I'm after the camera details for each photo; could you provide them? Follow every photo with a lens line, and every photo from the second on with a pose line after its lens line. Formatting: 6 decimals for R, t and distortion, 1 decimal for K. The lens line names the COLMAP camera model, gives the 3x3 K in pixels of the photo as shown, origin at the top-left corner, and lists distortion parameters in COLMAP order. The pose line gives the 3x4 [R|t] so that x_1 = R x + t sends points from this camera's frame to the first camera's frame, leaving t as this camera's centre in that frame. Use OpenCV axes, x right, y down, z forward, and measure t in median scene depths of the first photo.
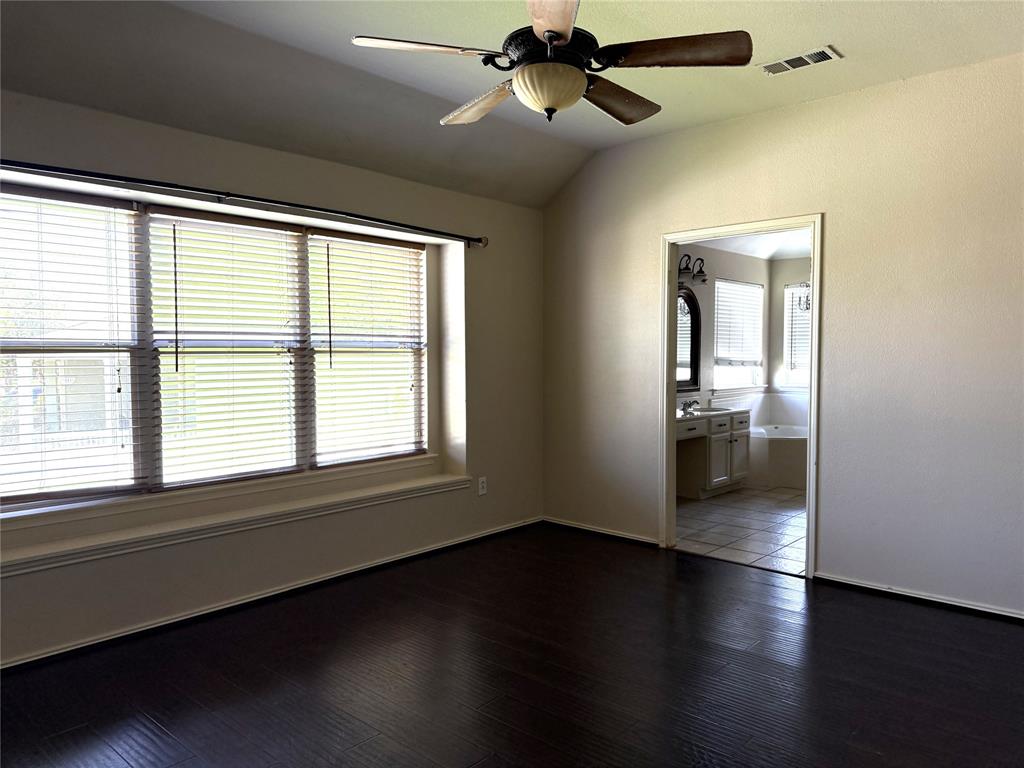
lens RADIAL K [[721.0, 0, 514.2], [0, 721.0, 386.3], [0, 0, 1]] dist [0.113290, -0.148611]
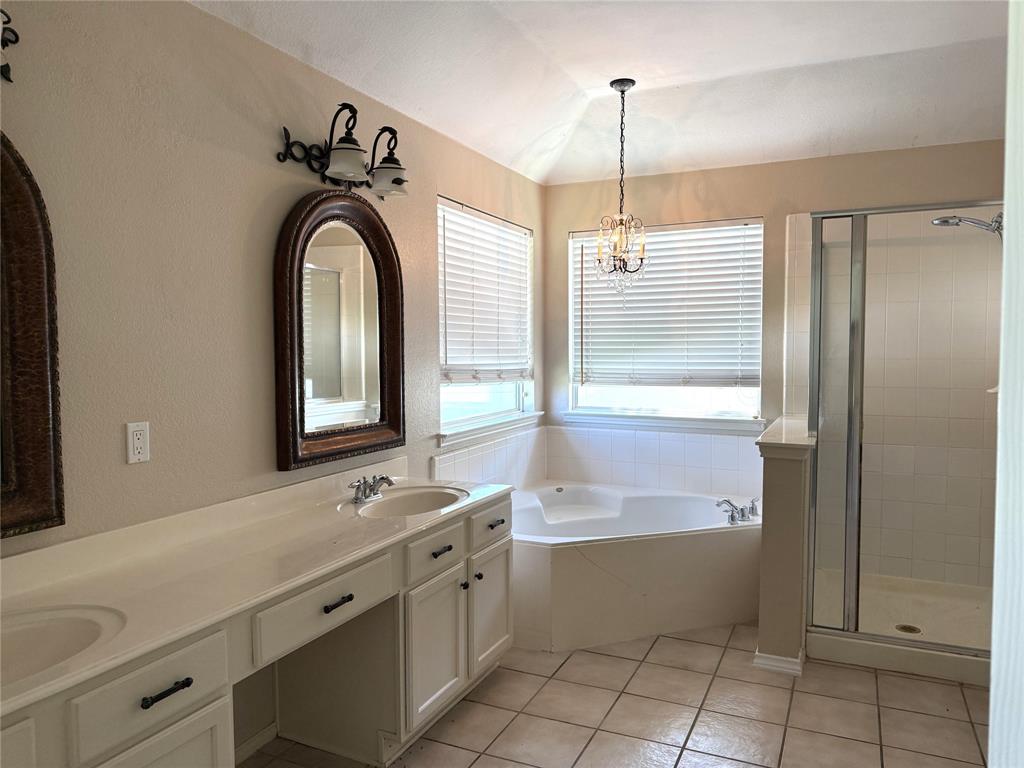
lens RADIAL K [[721.0, 0, 514.2], [0, 721.0, 386.3], [0, 0, 1]] dist [0.113290, -0.148611]
pose [[0.953586, -0.021017, 0.300387, 0.180344], [0.019211, 0.999775, 0.008965, -0.030130], [-0.300508, -0.002778, 0.953775, 0.538696]]
